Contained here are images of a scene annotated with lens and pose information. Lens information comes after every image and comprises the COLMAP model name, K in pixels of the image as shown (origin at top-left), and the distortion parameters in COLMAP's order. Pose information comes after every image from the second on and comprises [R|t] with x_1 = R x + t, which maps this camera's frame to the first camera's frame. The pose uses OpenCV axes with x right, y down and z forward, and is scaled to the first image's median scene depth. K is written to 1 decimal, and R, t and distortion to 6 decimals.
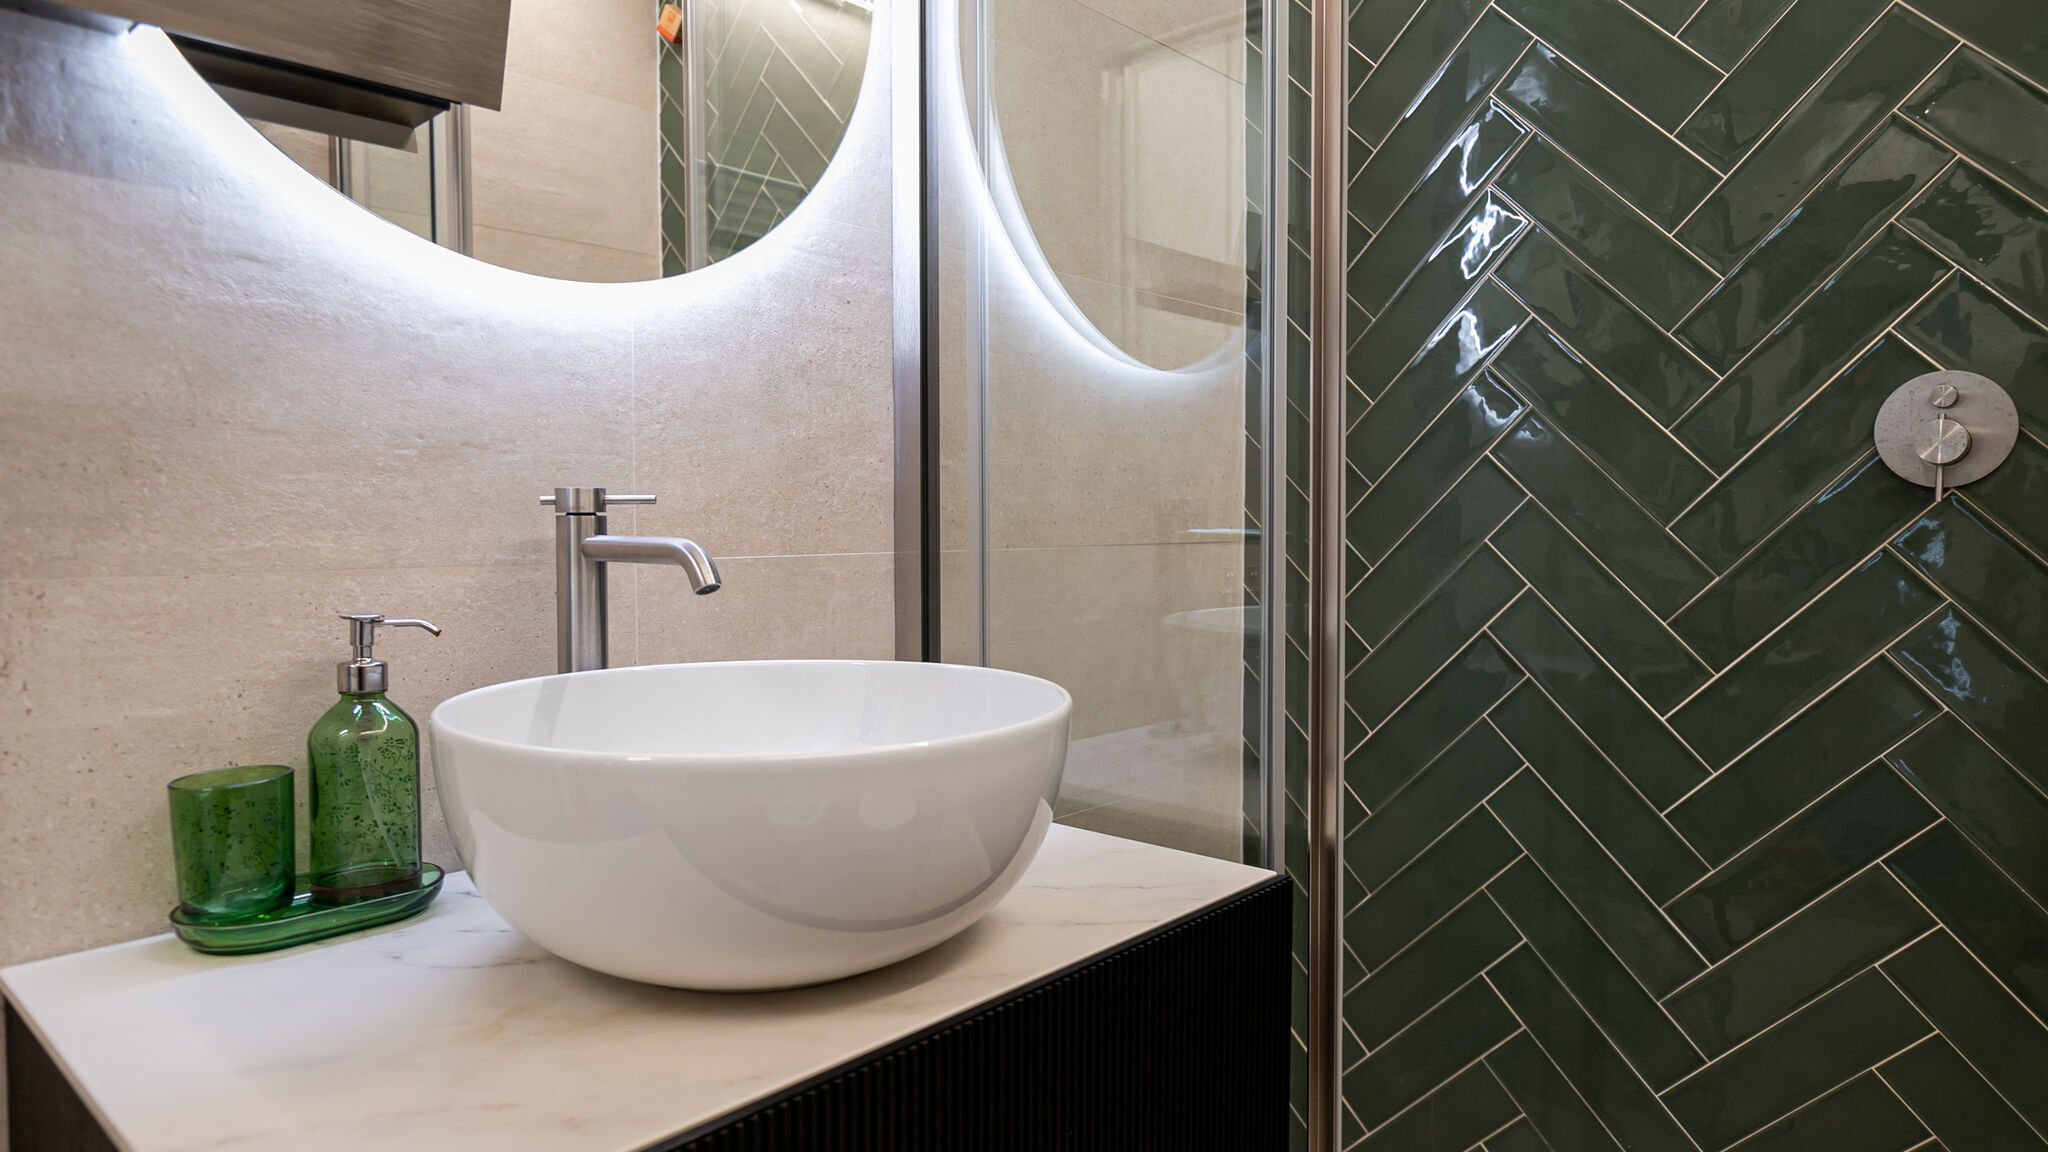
lens RADIAL K [[1238.5, 0, 1029.6], [0, 1238.5, 569.5], [0, 0, 1]] dist [-0.001854, 0.001789]
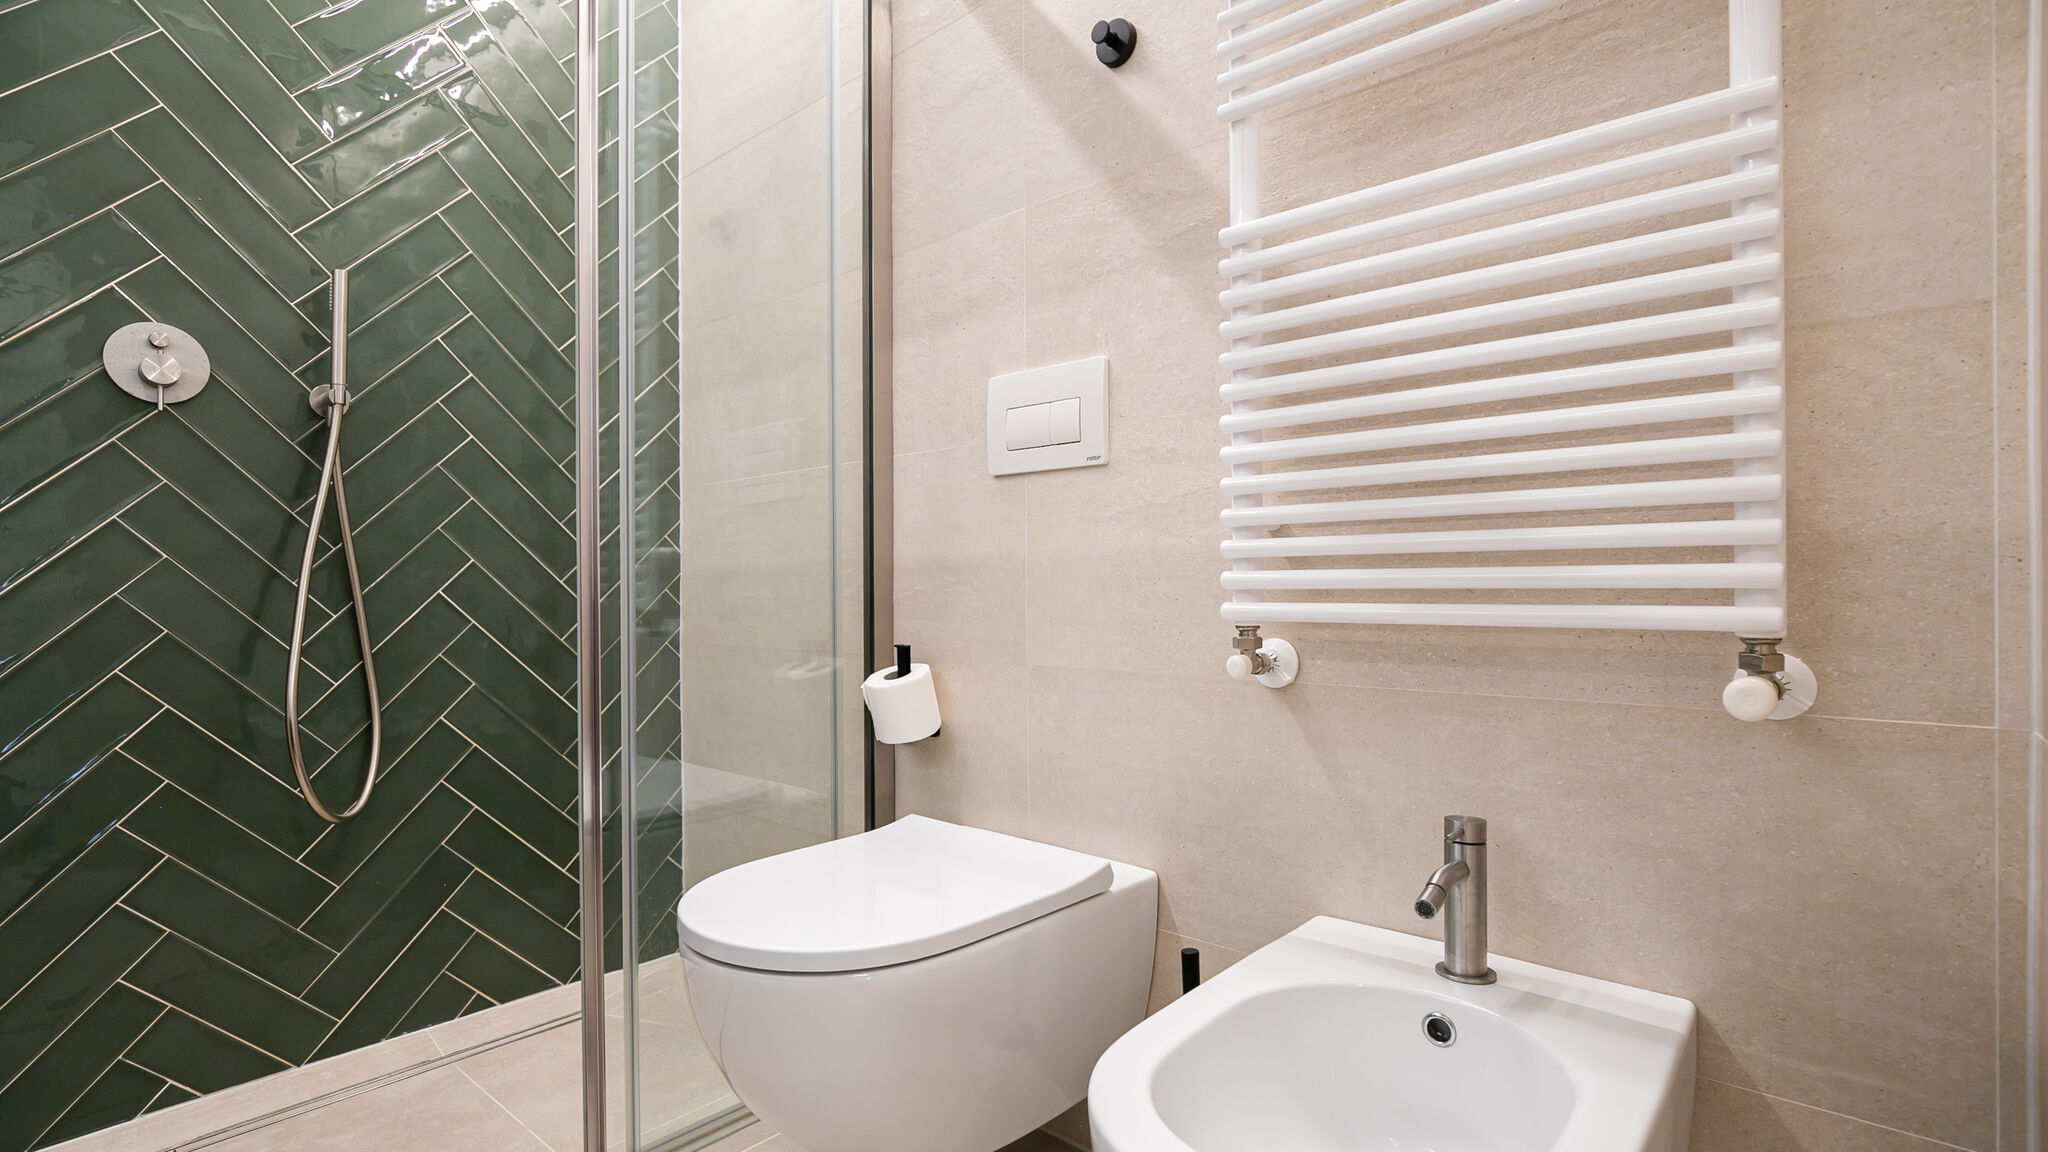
lens RADIAL K [[946.3, 0, 1026.3], [0, 946.3, 577.4], [0, 0, 1]] dist [-0.011494, 0.002347]
pose [[0.001027, 0.008914, 0.999960, -0.551051], [0.051557, 0.998630, -0.008955, 0.309266], [-0.998670, 0.051564, 0.000566, -0.003630]]
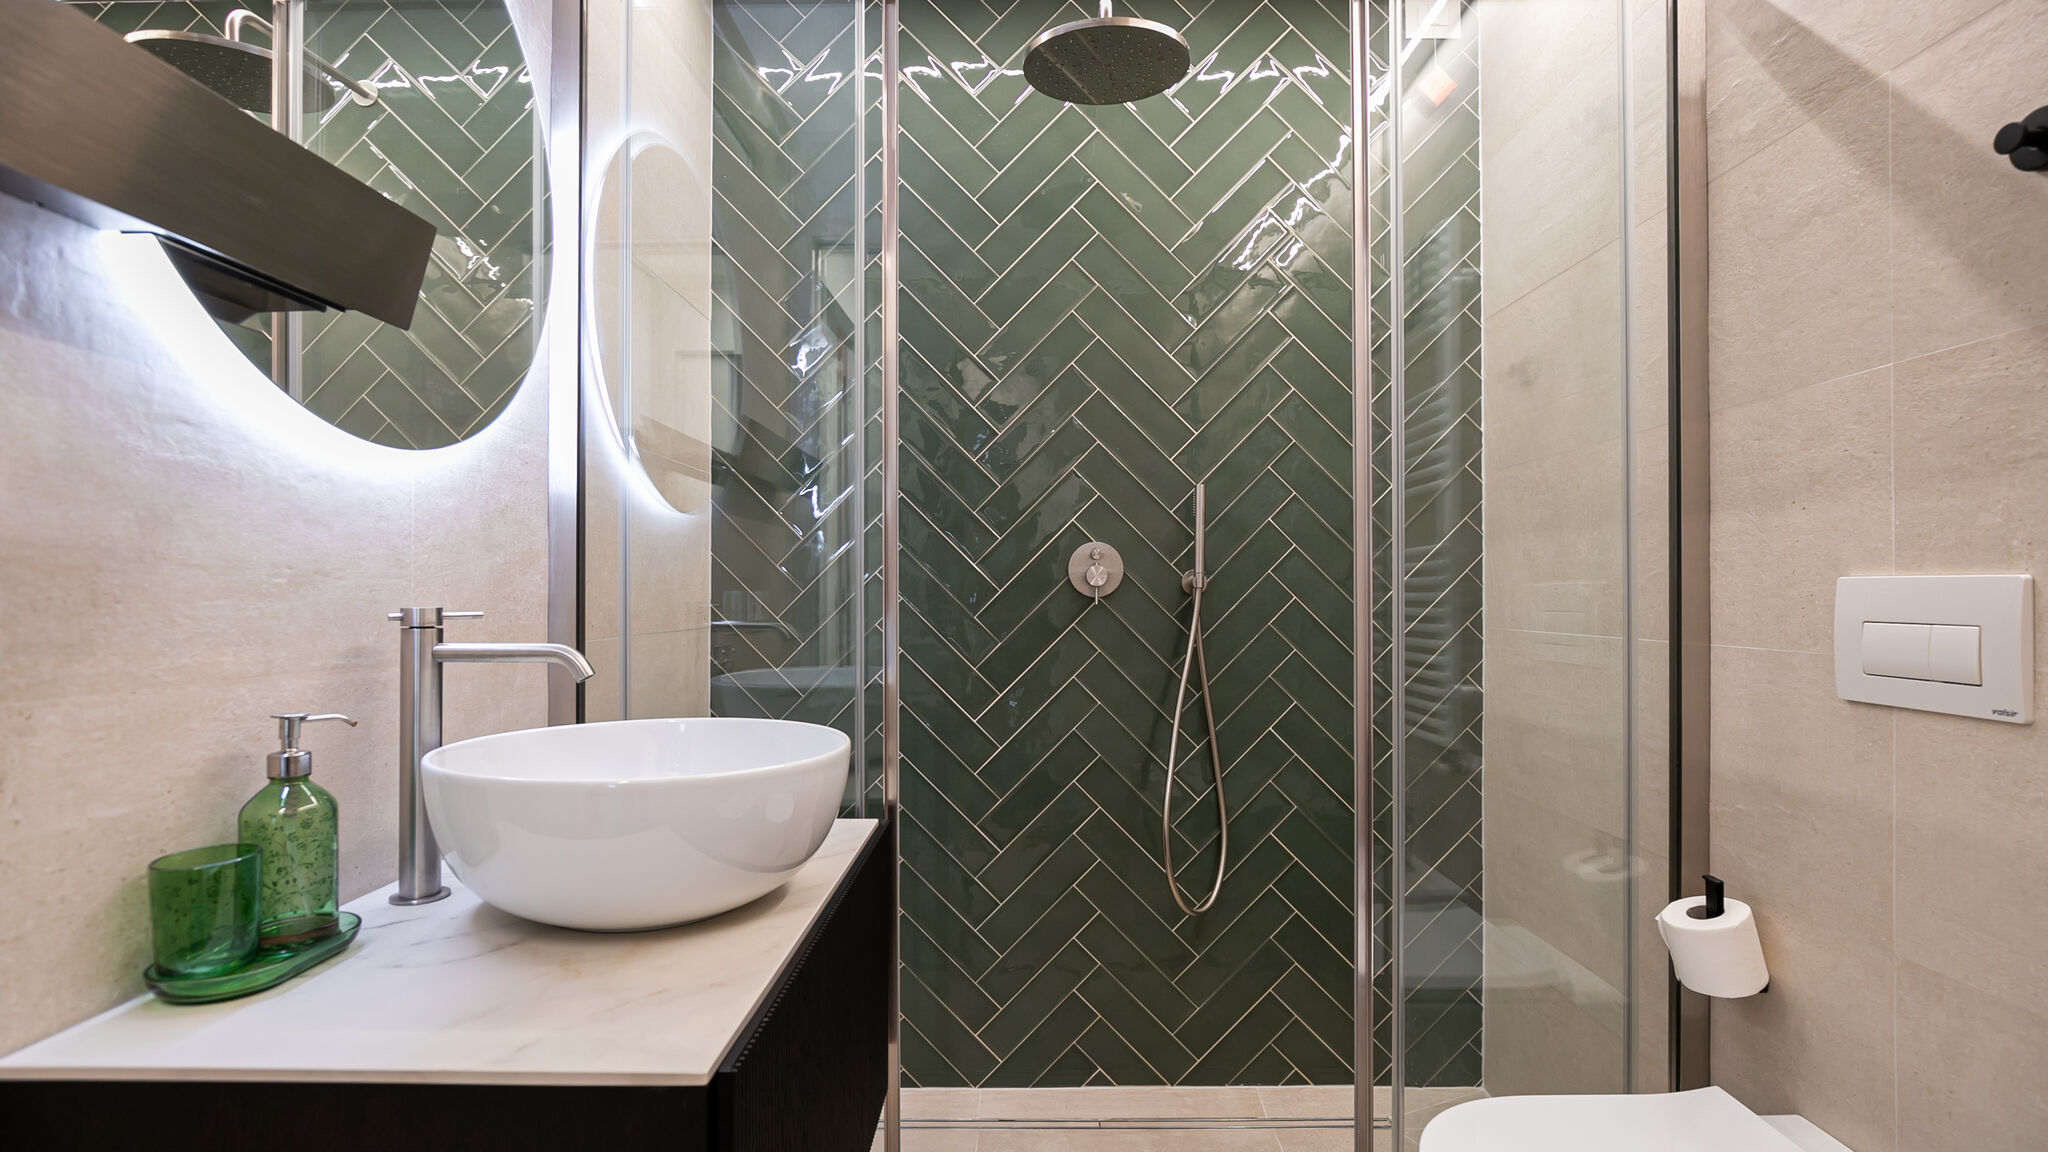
lens RADIAL K [[946.3, 0, 1037.2], [0, 946.3, 588.1], [0, 0, 1]] dist [-0.011494, 0.002347]
pose [[0.752859, 0.005917, 0.658155, -0.604115], [0.026478, 0.998878, -0.039267, -0.033624], [-0.657649, 0.046989, 0.751857, -0.213799]]
